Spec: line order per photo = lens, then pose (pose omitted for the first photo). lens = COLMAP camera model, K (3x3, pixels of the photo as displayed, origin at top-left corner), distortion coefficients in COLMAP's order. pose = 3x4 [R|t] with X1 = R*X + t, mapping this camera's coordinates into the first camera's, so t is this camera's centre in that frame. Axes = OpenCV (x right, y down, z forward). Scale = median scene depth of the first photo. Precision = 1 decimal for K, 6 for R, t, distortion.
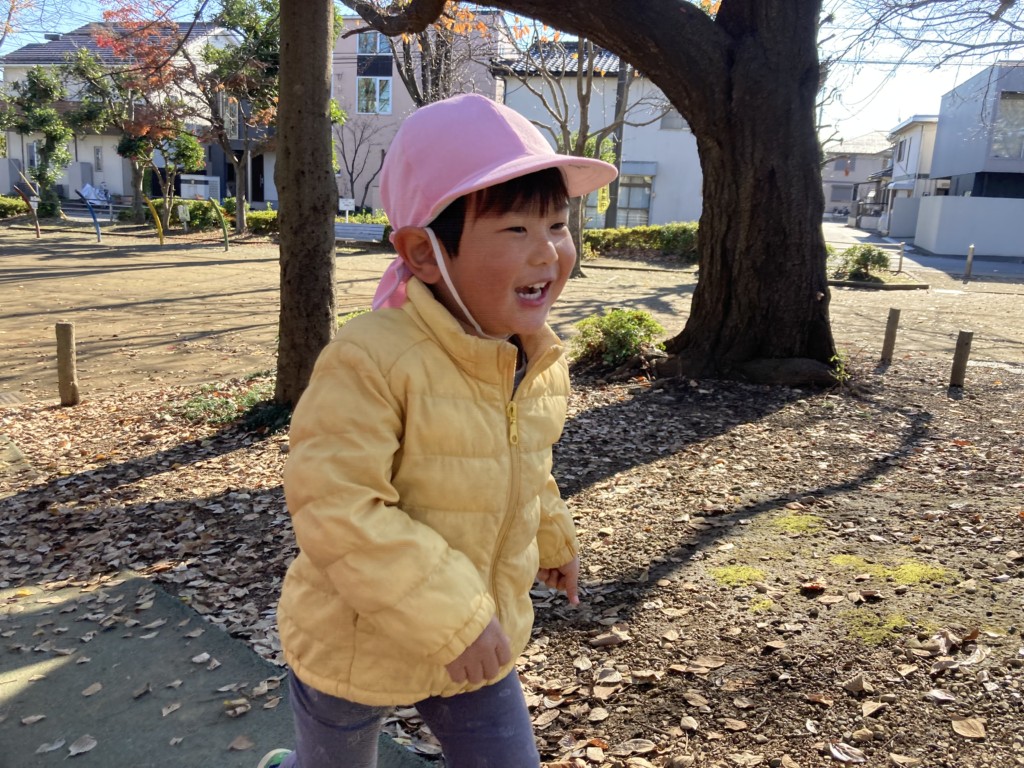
lens RADIAL K [[857.2, 0, 518.3], [0, 857.2, 341.1], [0, 0, 1]] dist [0.032424, -0.005657]
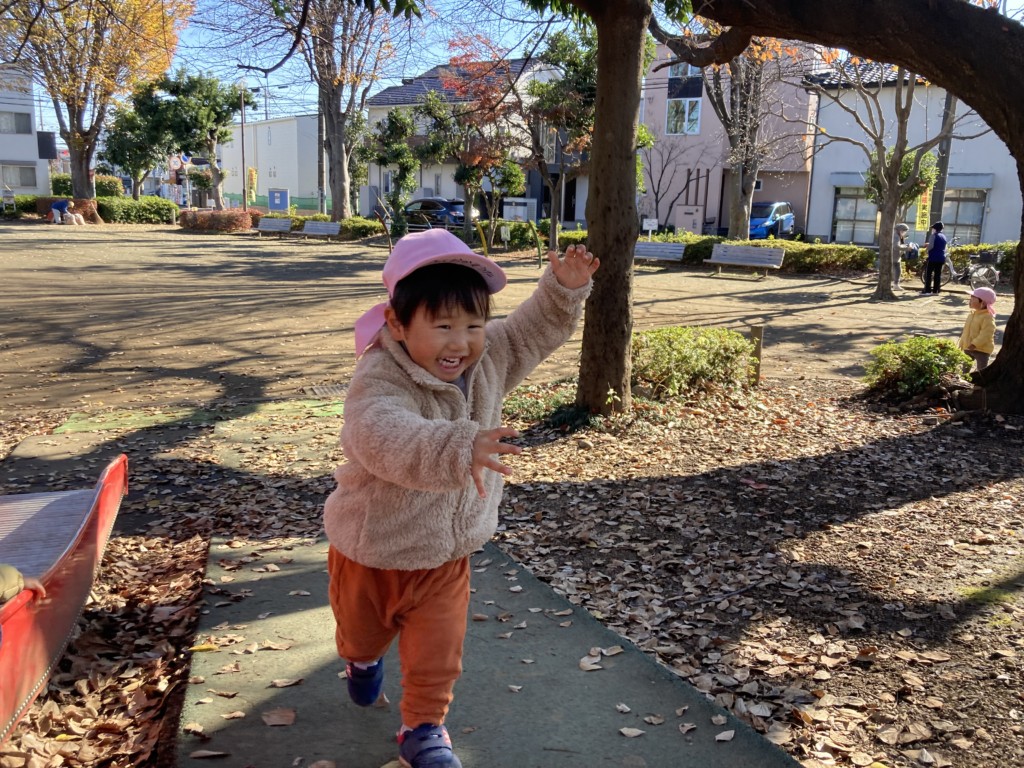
lens RADIAL K [[922.7, 0, 570.0], [0, 922.7, 337.1], [0, 0, 1]] dist [0.199335, -0.000995]
pose [[0.959052, 0.043700, -0.279839, 0.036989], [-0.049536, 0.998677, -0.013815, -0.002365], [0.278865, 0.027112, 0.959947, -0.137647]]
